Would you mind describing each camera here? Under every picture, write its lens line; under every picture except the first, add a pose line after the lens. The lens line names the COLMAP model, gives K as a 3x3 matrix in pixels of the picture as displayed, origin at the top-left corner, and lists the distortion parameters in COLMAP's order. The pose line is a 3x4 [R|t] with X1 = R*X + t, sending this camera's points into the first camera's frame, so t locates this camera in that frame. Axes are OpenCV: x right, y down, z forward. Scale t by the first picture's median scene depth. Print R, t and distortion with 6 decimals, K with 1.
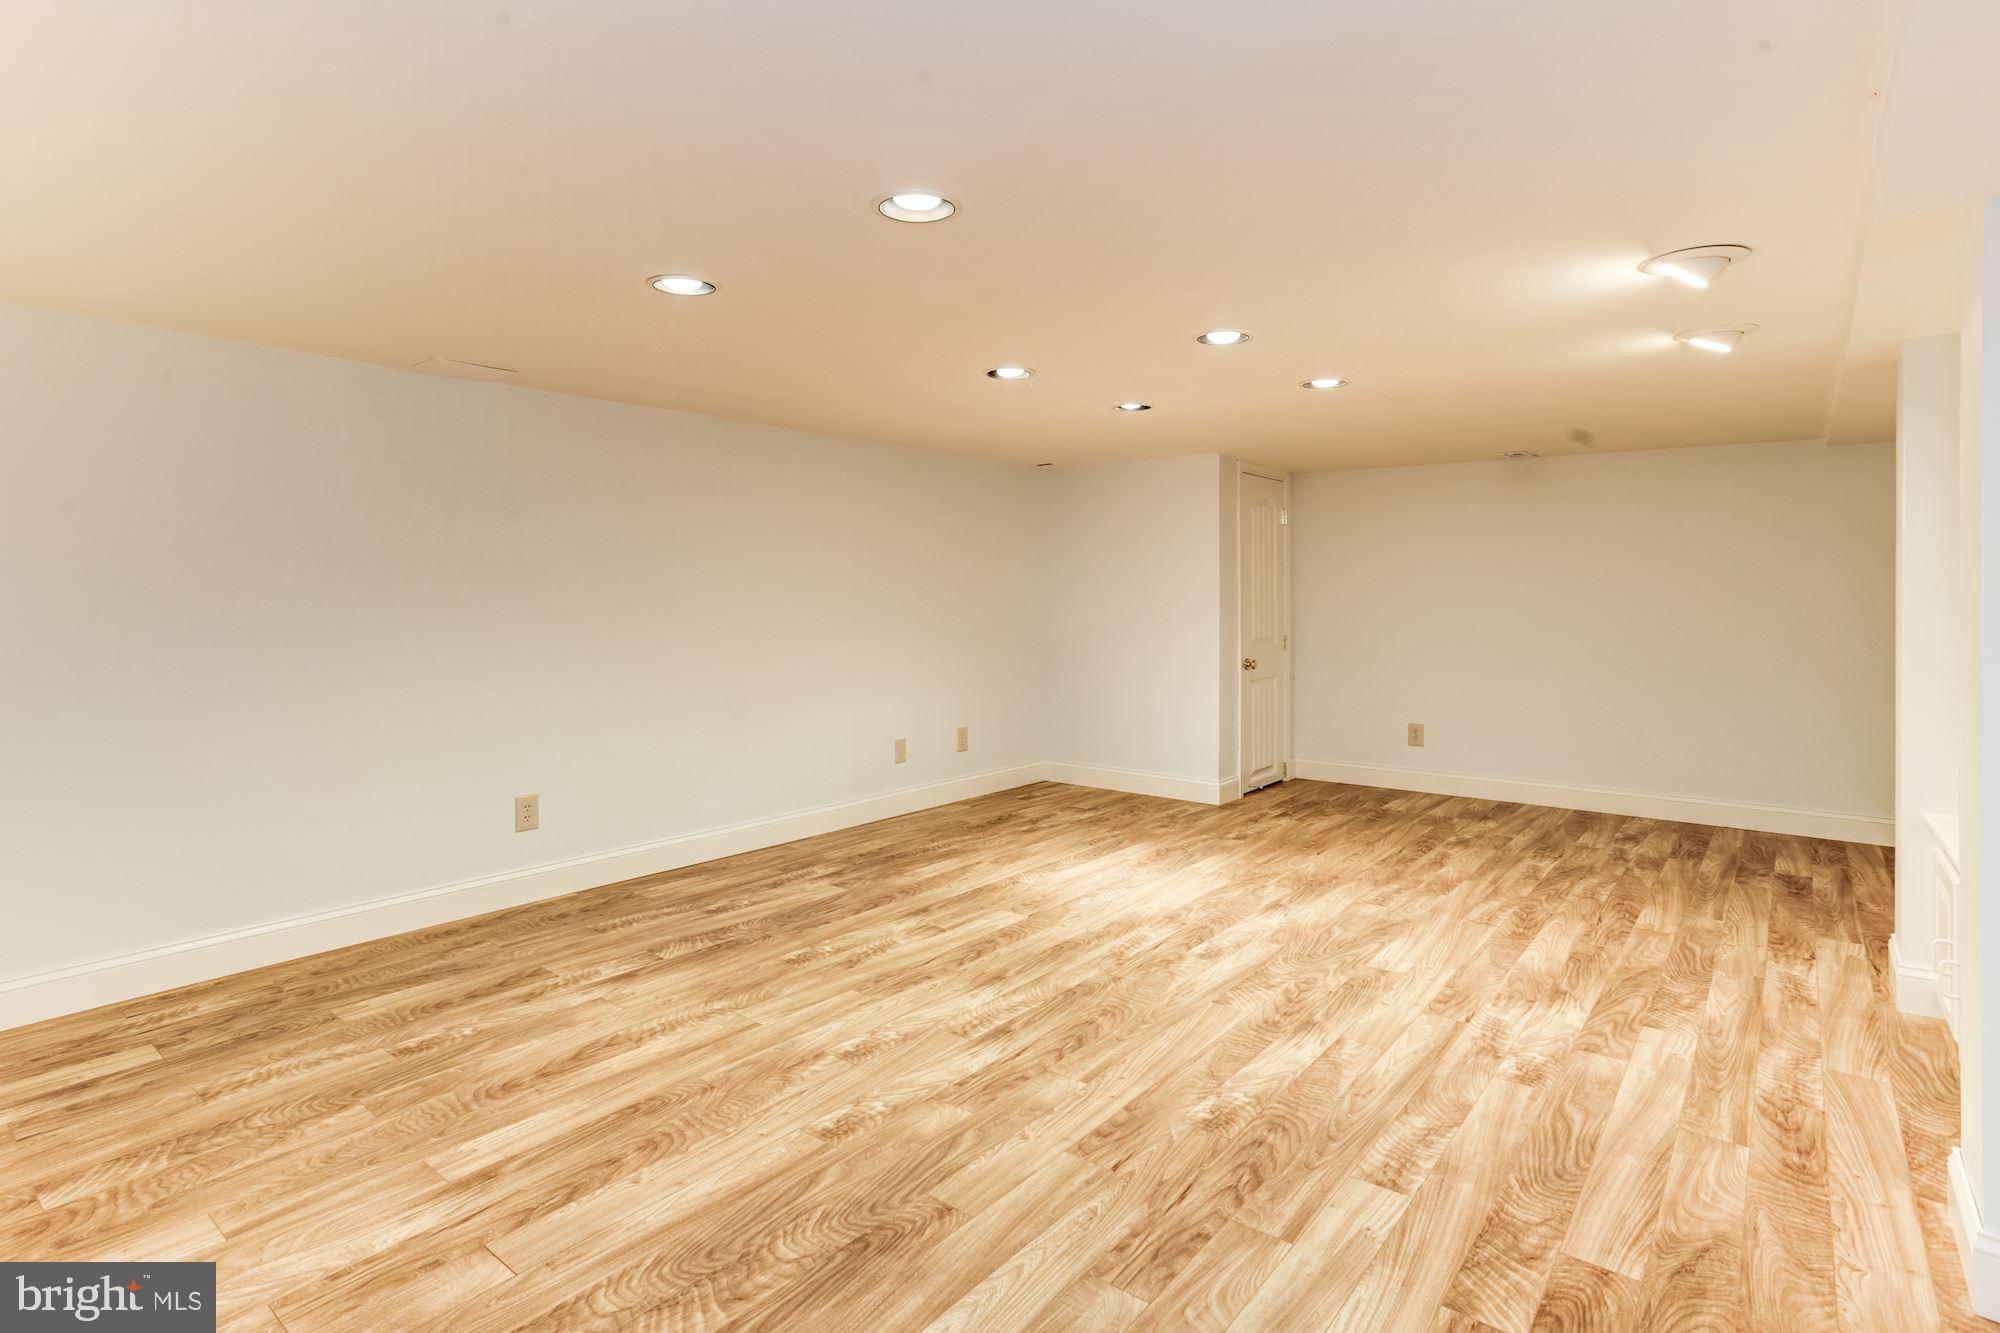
lens RADIAL K [[1009.1, 0, 984.8], [0, 1009.1, 602.4], [0, 0, 1]] dist [-0.037686, 0.022181]
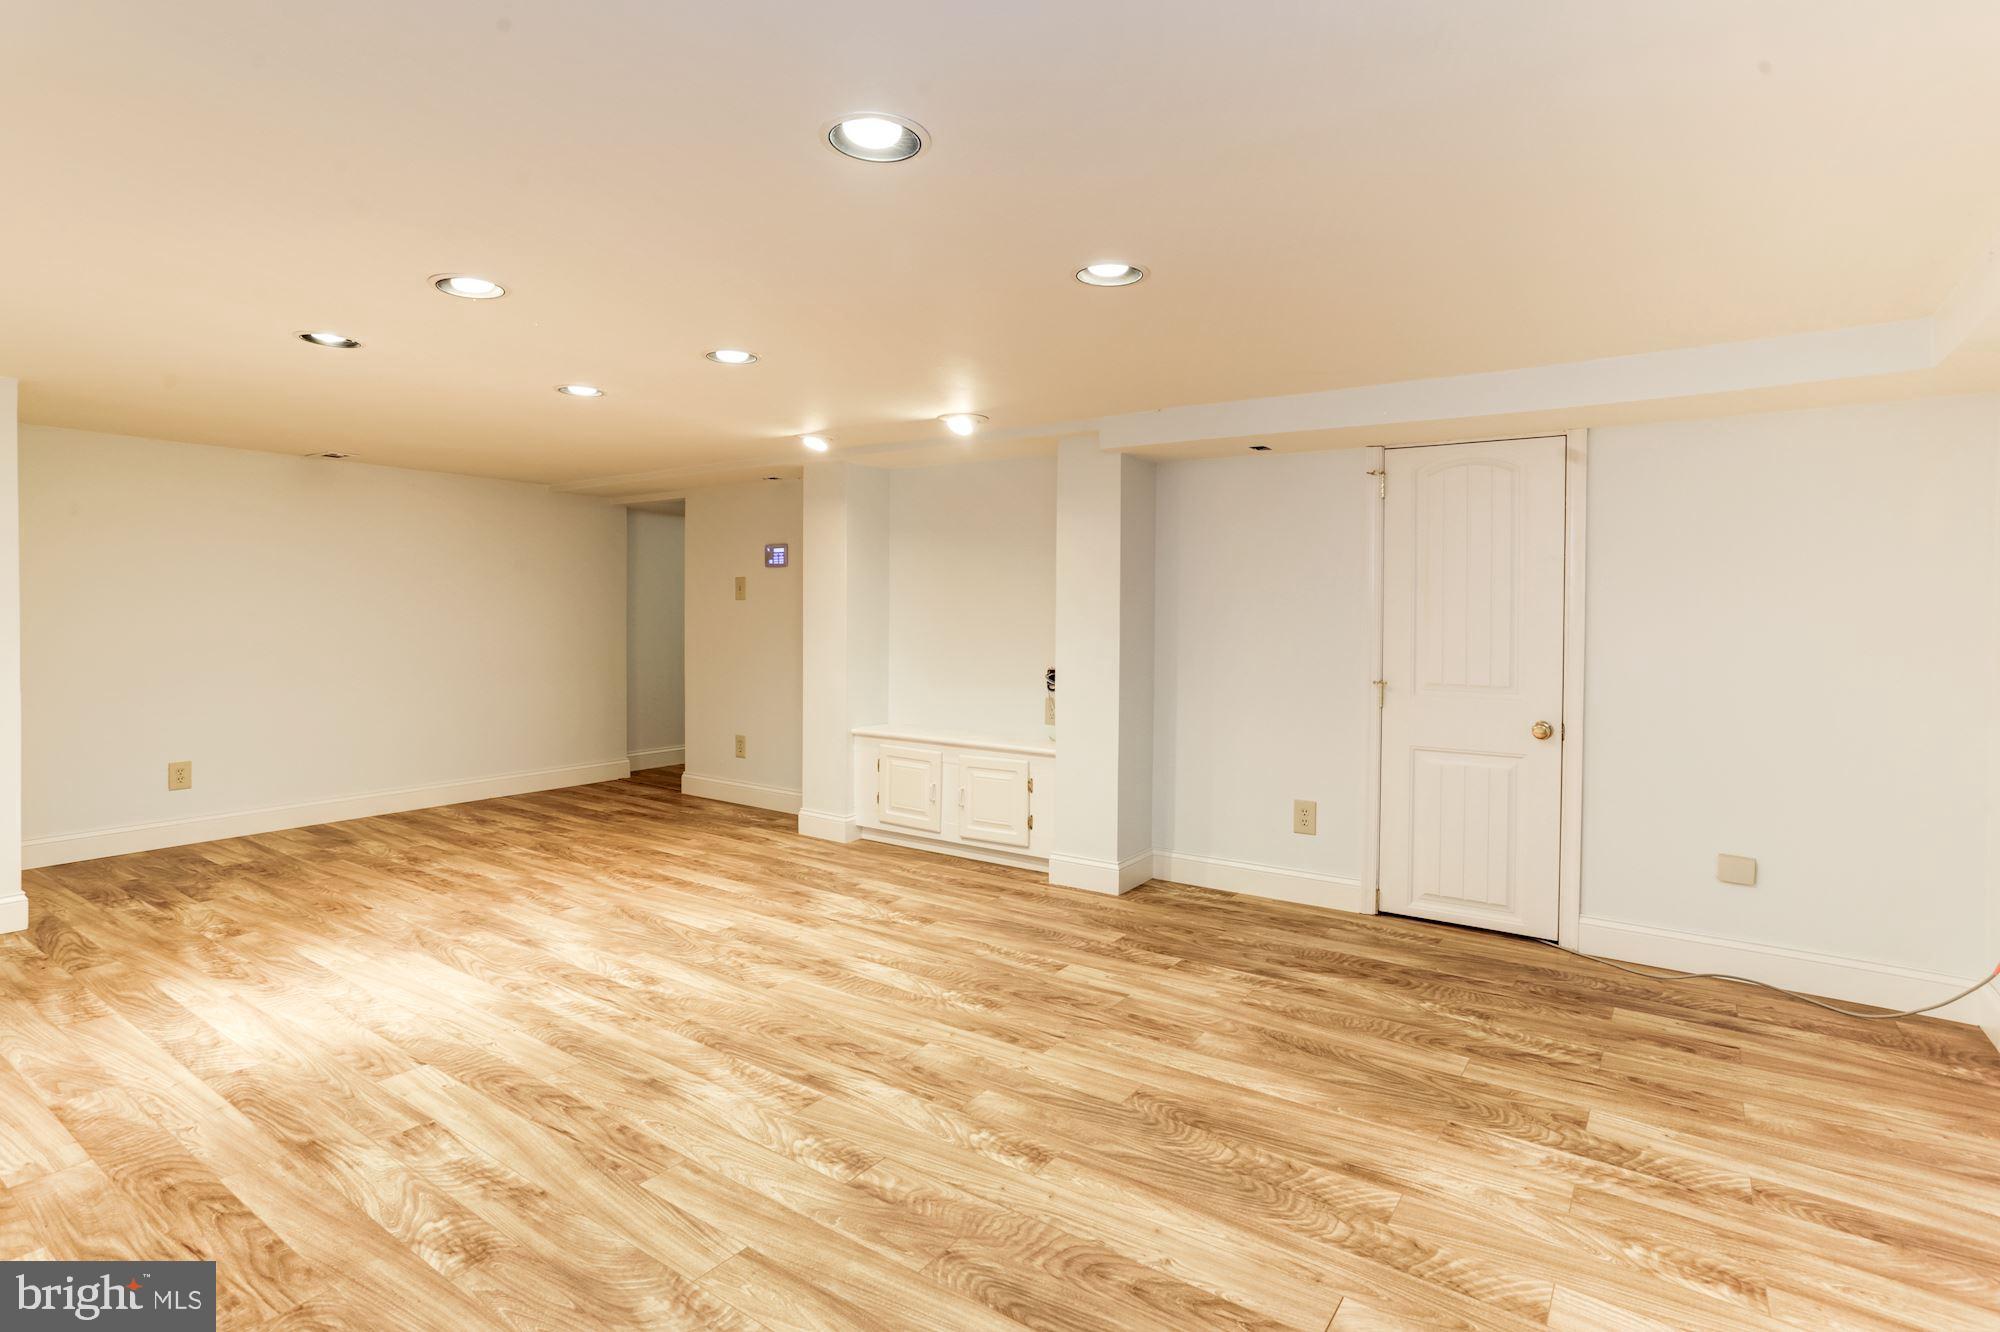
lens RADIAL K [[1009.1, 0, 980.9], [0, 1009.1, 609.7], [0, 0, 1]] dist [-0.037686, 0.022181]
pose [[-0.063519, 0.001921, 0.997979, -0.910491], [-0.002514, 0.999995, -0.002085, -0.001971], [-0.997977, -0.002642, -0.063513, 0.903068]]
